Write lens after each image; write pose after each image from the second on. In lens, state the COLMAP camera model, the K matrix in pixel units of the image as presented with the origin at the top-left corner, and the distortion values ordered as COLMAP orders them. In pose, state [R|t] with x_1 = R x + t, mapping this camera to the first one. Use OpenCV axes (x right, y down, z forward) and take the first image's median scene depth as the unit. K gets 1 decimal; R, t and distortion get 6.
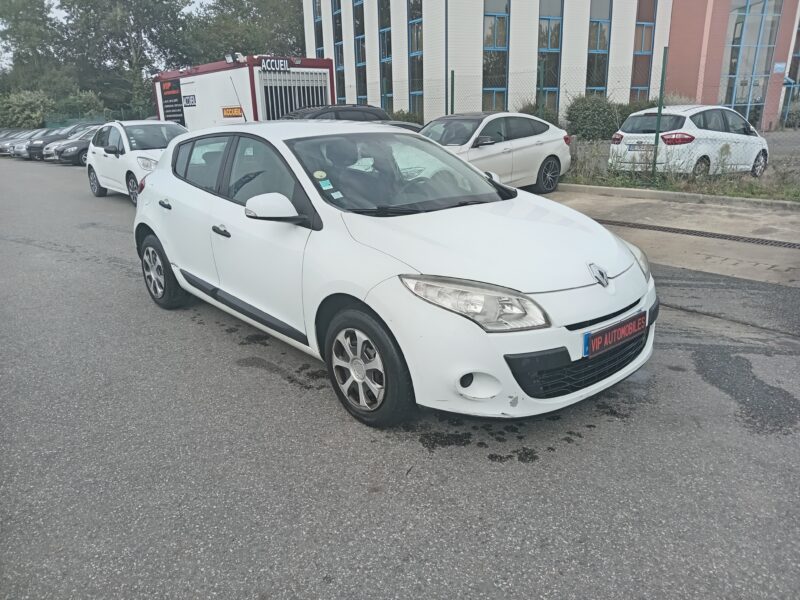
lens RADIAL K [[601.0, 0, 400.0], [0, 601.0, 300.0], [0, 0, 1]] dist [-0.037825, 0.048720]
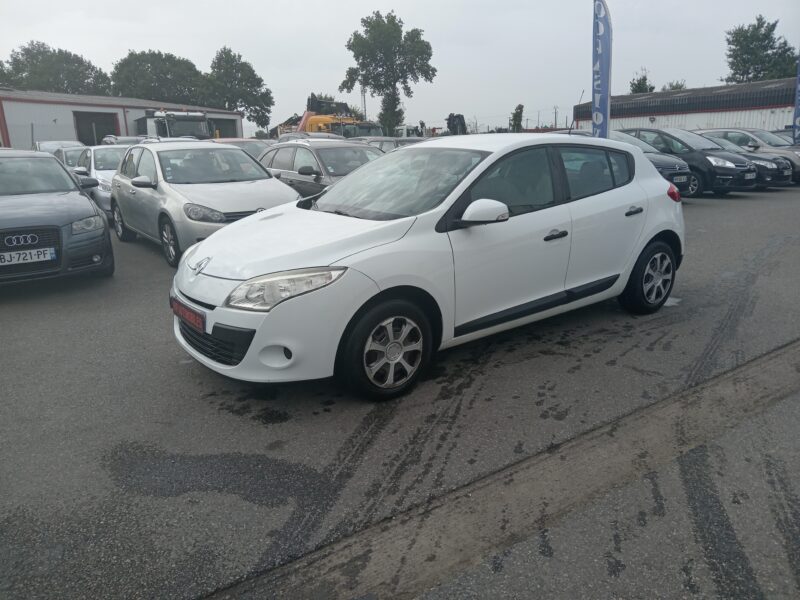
lens RADIAL K [[592.3, 0, 400.0], [0, 592.3, 300.0], [0, 0, 1]] dist [-0.073889, 0.143453]
pose [[-0.072651, 0.286516, -0.955317, 0.294408], [-0.279031, 0.913759, 0.295272, -0.089711], [0.957530, 0.288015, 0.013562, 0.275761]]
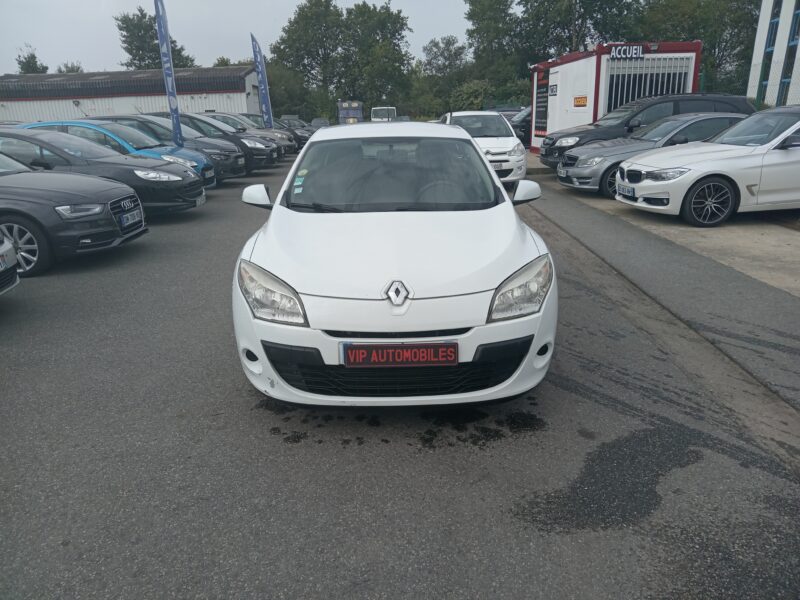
lens RADIAL K [[600.8, 0, 400.0], [0, 600.8, 300.0], [0, 0, 1]] dist [0.037982, -0.088208]
pose [[0.762099, 0.199404, -0.615989, 0.187100], [-0.185772, 0.978734, 0.086994, -0.023272], [0.620237, 0.048136, 0.782936, 0.043606]]
